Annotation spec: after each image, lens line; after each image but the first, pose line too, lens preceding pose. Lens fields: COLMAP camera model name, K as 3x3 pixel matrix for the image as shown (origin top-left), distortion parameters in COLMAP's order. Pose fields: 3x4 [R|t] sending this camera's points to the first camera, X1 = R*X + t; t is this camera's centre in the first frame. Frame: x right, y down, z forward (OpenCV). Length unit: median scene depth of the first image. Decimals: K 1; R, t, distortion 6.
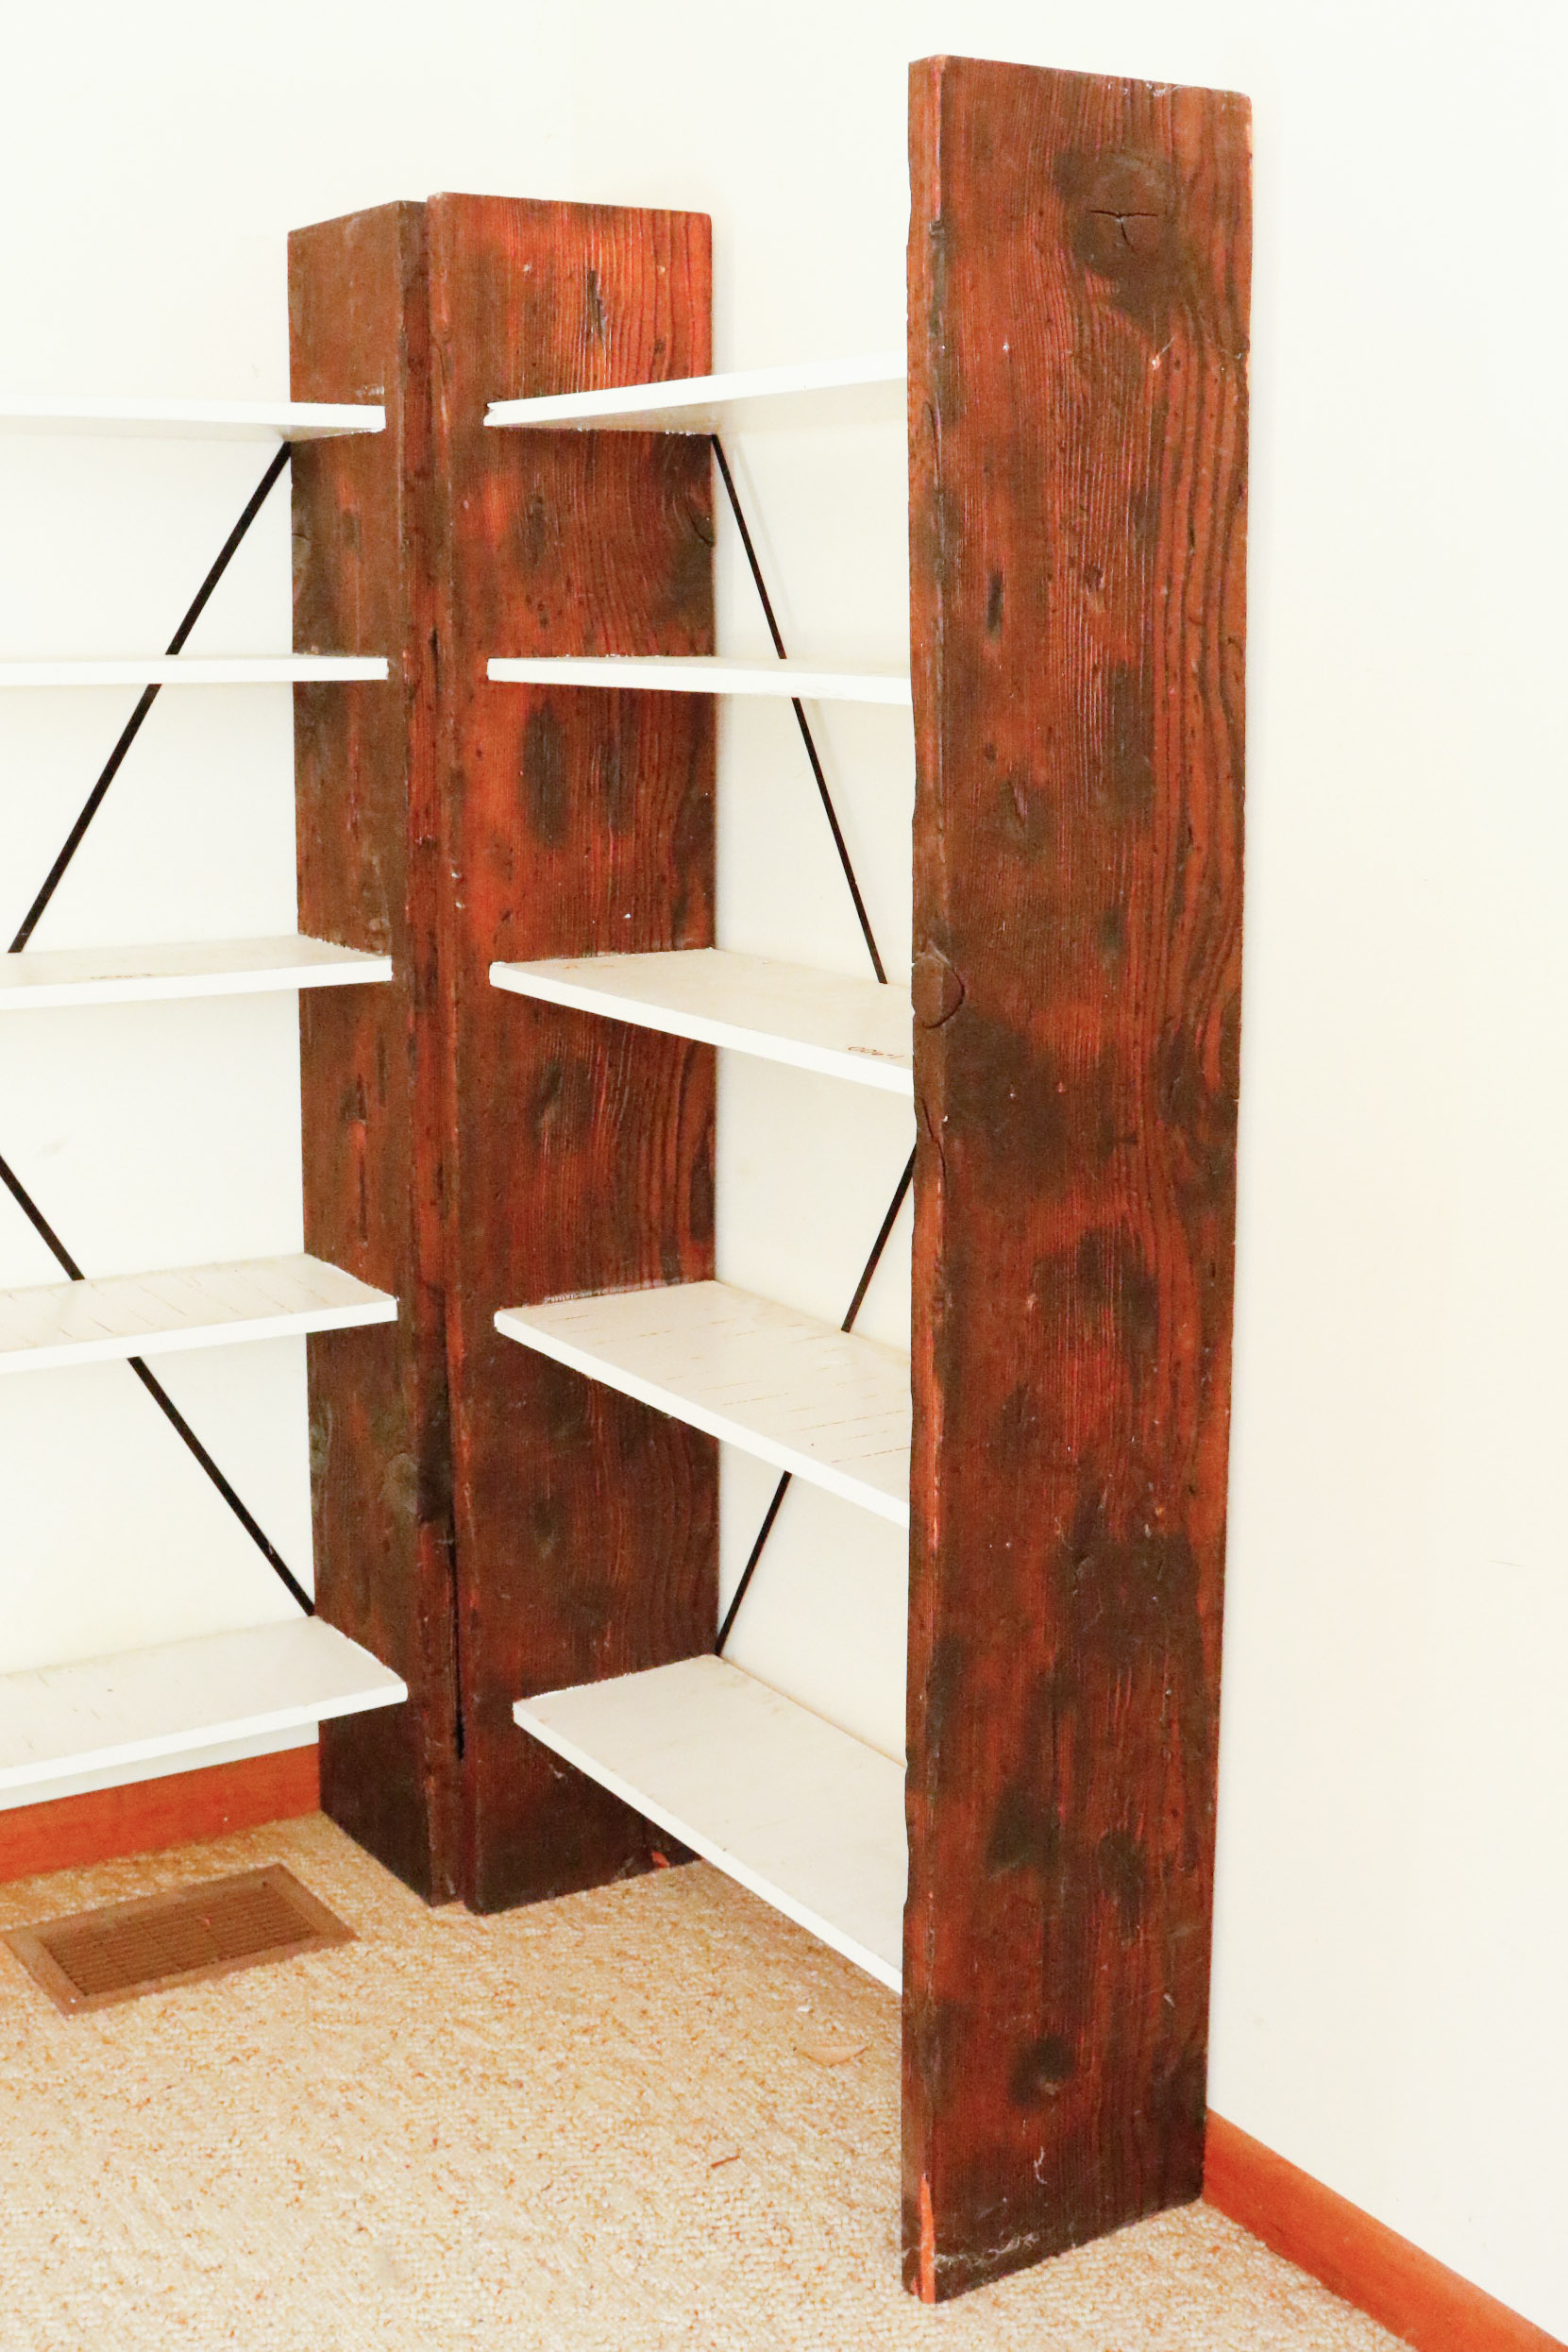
lens RADIAL K [[2904.0, 0, 797.3], [0, 2904.0, 1076.5], [0, 0, 1]] dist [-0.129927, 0.029465]
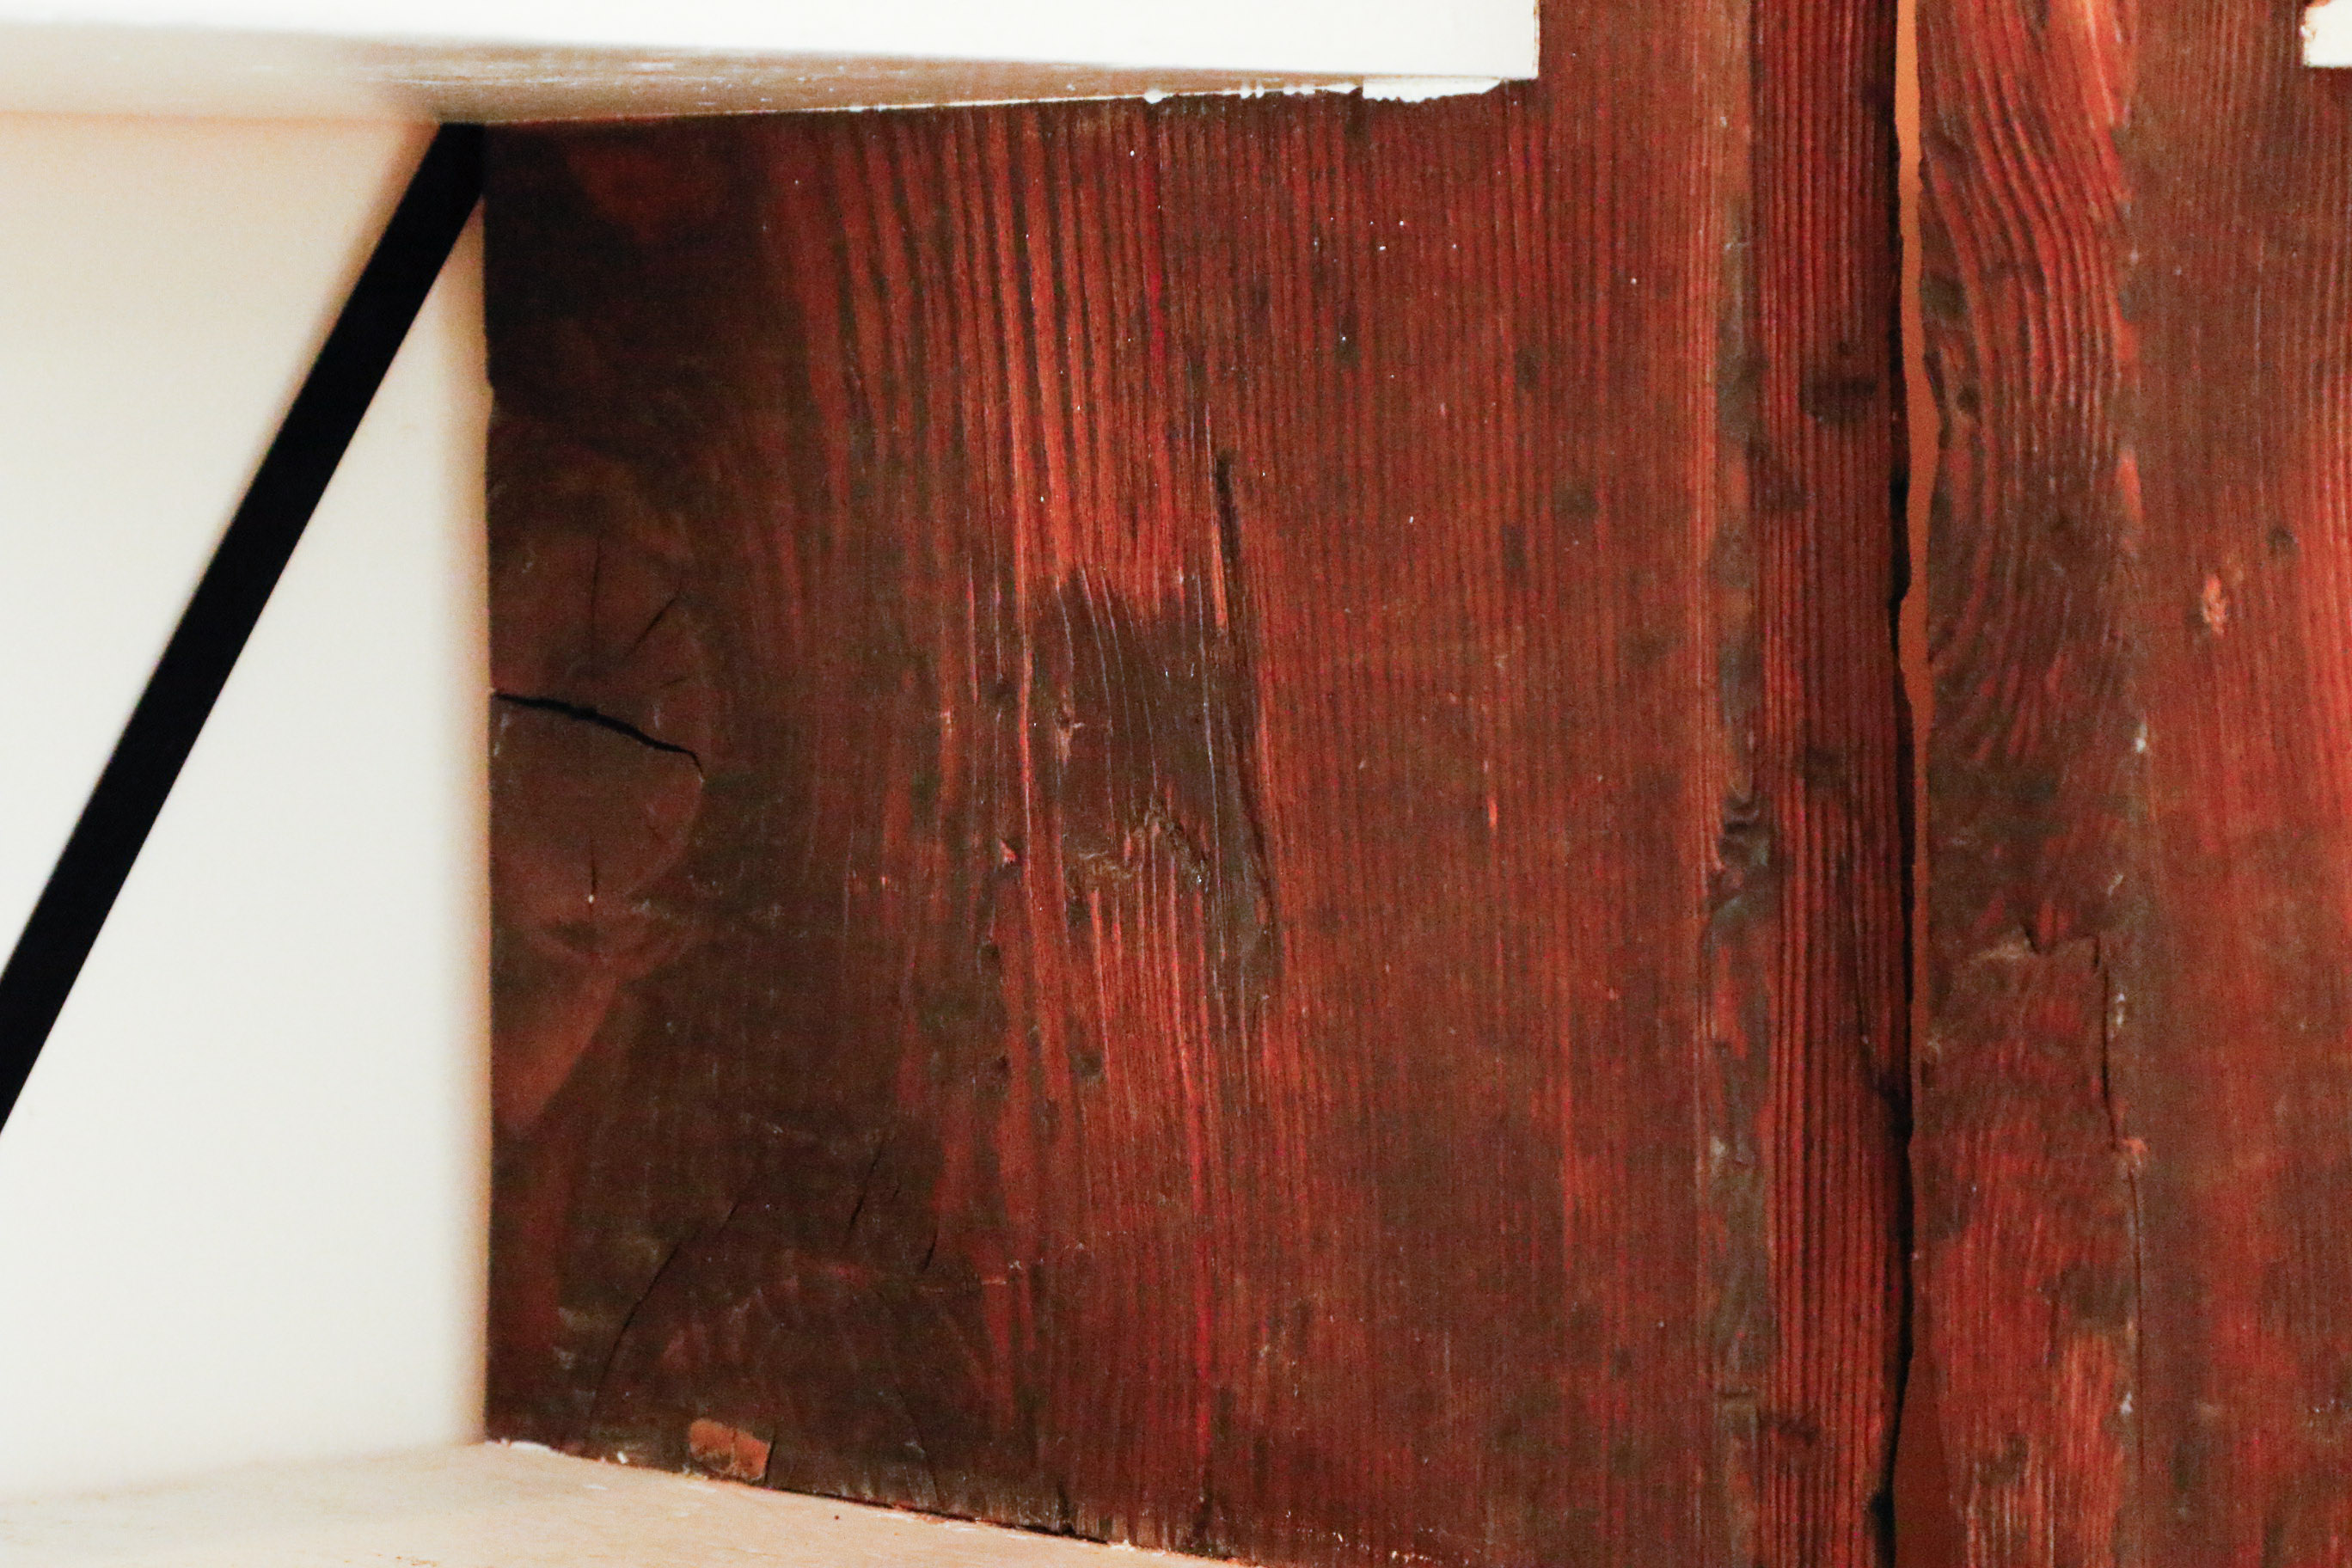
lens RADIAL K [[8122.1, 0, 1176.0], [0, 8122.1, 784.0], [0, 0, 1]] dist [0.221167, 0.906724]
pose [[0.982391, -0.016105, 0.186144, -0.233450], [0.036698, 0.993504, -0.107718, -0.140338], [-0.183200, 0.112652, 0.976600, 0.580747]]
